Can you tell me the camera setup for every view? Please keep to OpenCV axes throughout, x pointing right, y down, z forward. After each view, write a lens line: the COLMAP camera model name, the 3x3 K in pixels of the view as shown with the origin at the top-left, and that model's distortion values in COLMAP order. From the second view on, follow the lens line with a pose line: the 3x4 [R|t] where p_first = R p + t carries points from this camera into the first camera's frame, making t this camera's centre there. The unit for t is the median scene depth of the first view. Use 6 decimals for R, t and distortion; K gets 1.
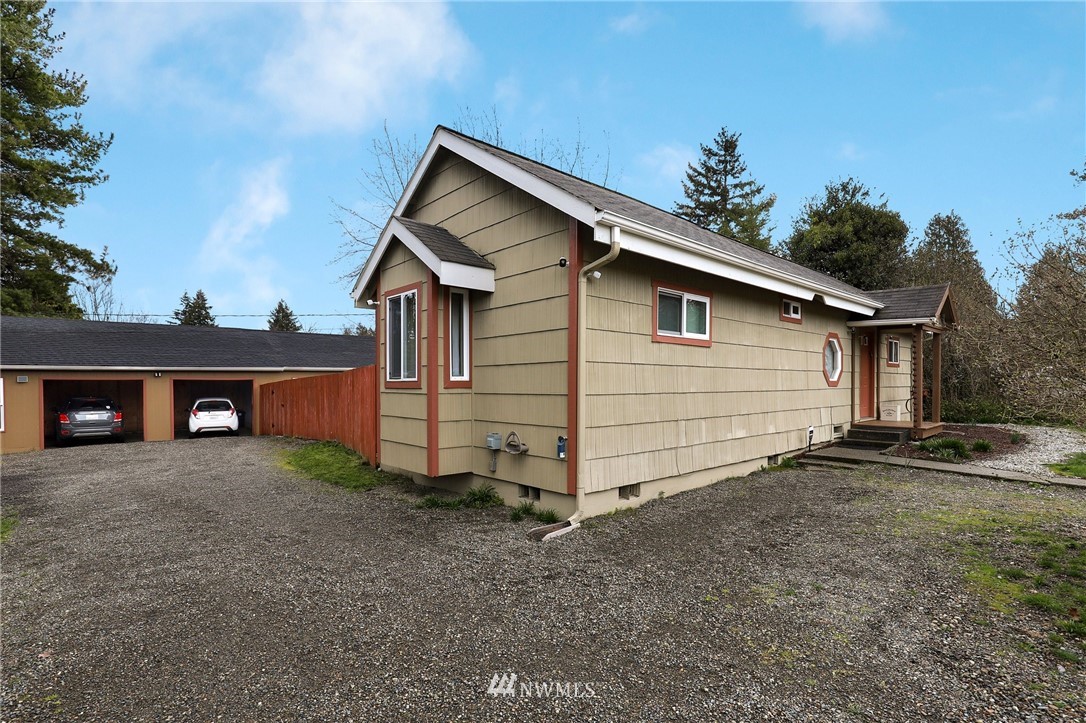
lens RADIAL K [[515.9, 0, 541.5], [0, 515.9, 397.4], [0, 0, 1]] dist [-0.033263, 0.009983]
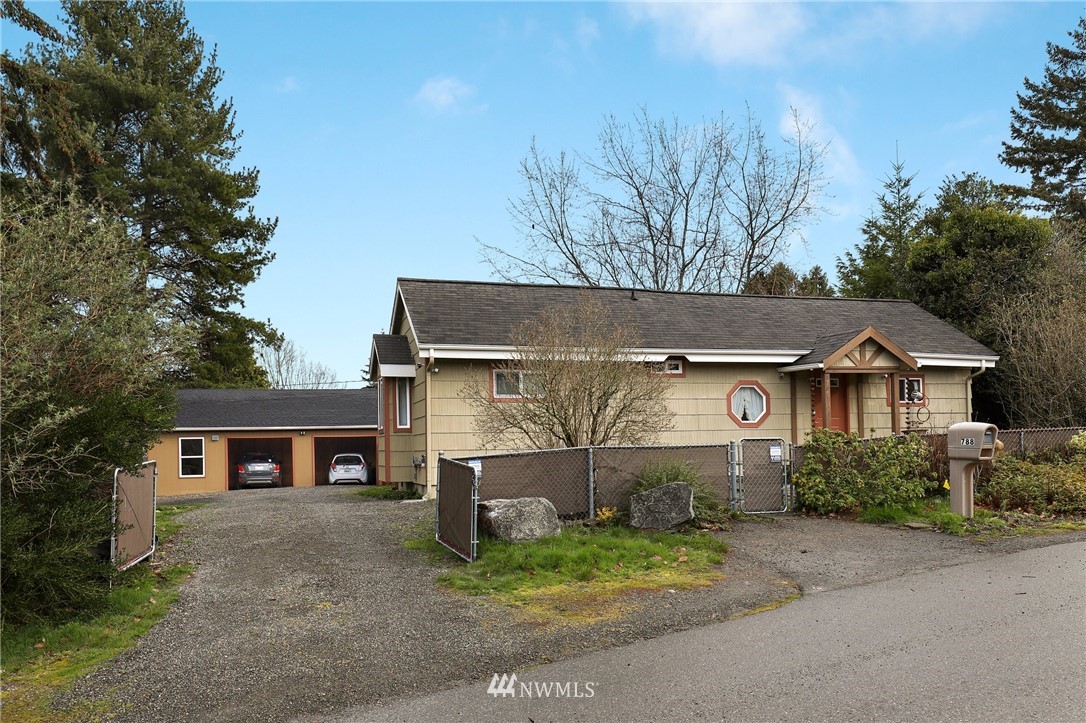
lens RADIAL K [[829.3, 0, 539.5], [0, 829.3, 473.5], [0, 0, 1]] dist [0.003227, 0.005941]
pose [[0.905776, -0.001002, -0.423755, 0.501182], [0.003019, 0.999987, 0.004087, 0.038350], [0.423746, -0.004982, 0.905768, -0.463729]]
